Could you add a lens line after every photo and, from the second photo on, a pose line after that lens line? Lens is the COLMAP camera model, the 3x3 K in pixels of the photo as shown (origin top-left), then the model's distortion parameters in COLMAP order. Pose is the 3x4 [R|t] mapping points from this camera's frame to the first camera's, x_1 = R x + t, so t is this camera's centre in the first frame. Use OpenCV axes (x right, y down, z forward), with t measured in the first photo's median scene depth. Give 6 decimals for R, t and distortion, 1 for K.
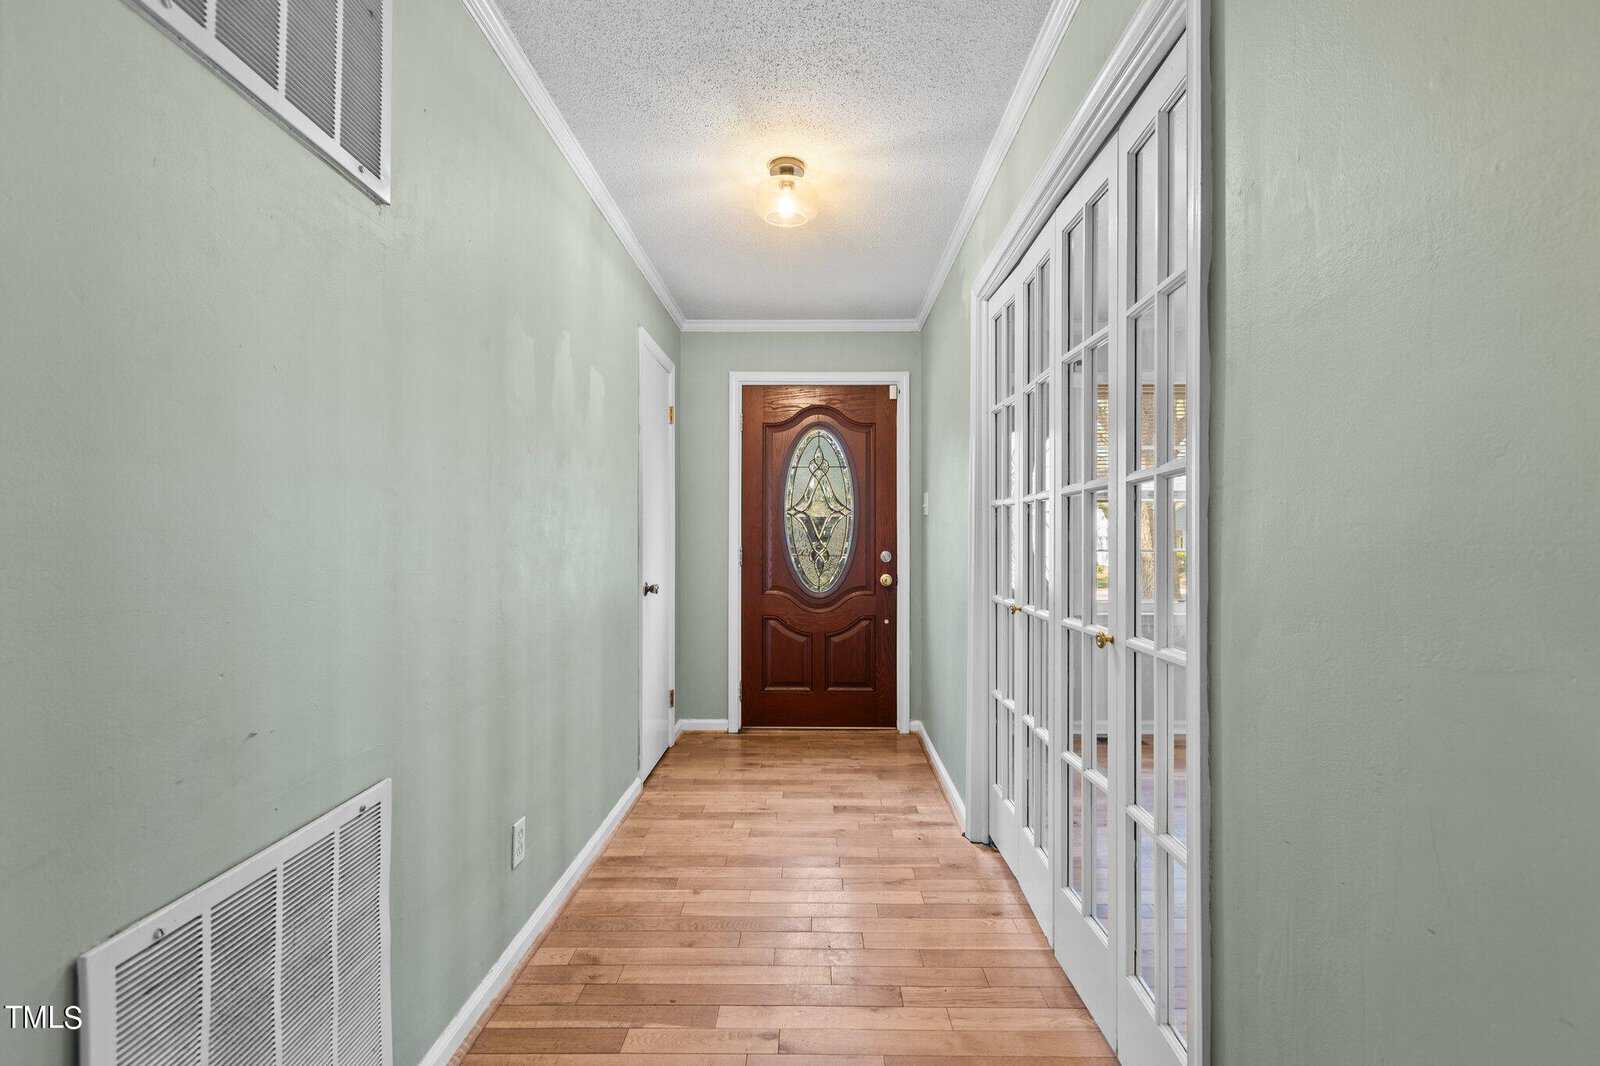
lens RADIAL K [[715.7, 0, 804.3], [0, 715.7, 538.5], [0, 0, 1]] dist [0.001740, -0.000243]
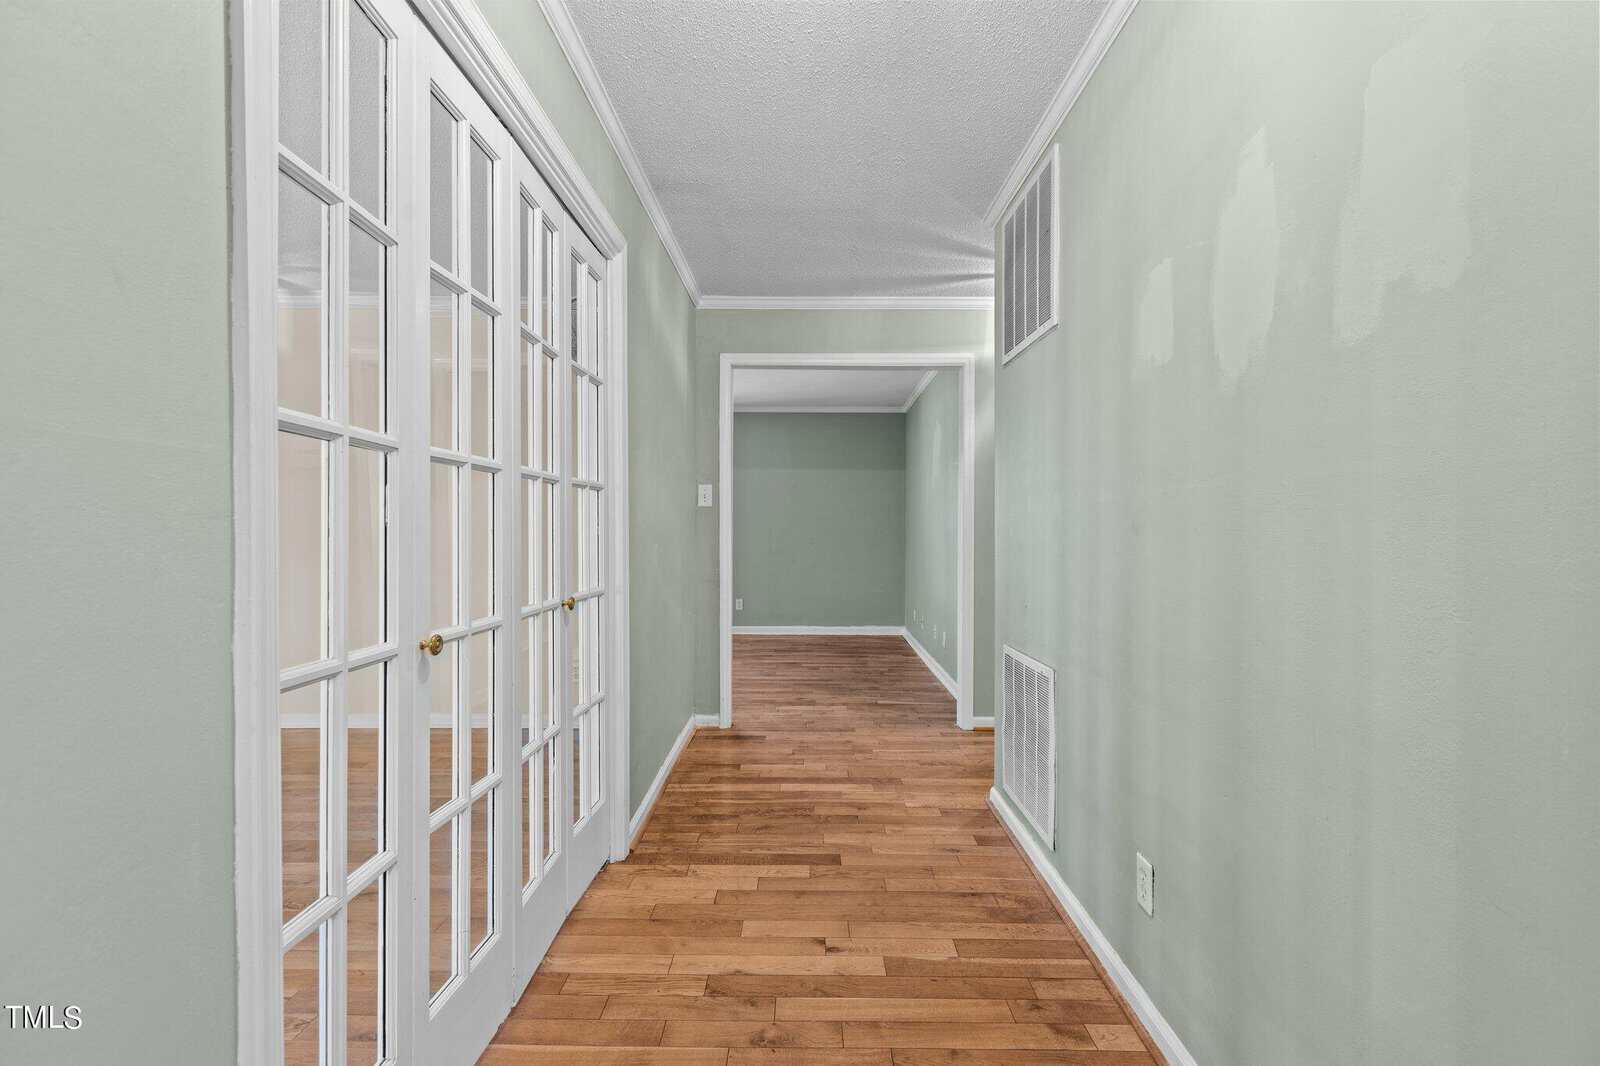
lens RADIAL K [[715.7, 0, 804.3], [0, 715.7, 538.5], [0, 0, 1]] dist [0.001740, -0.000243]
pose [[-0.999968, -0.000178, -0.008059, 0.008015], [-0.000276, 0.999926, 0.012130, 0.008872], [0.008056, 0.012132, -0.999894, 1.908723]]
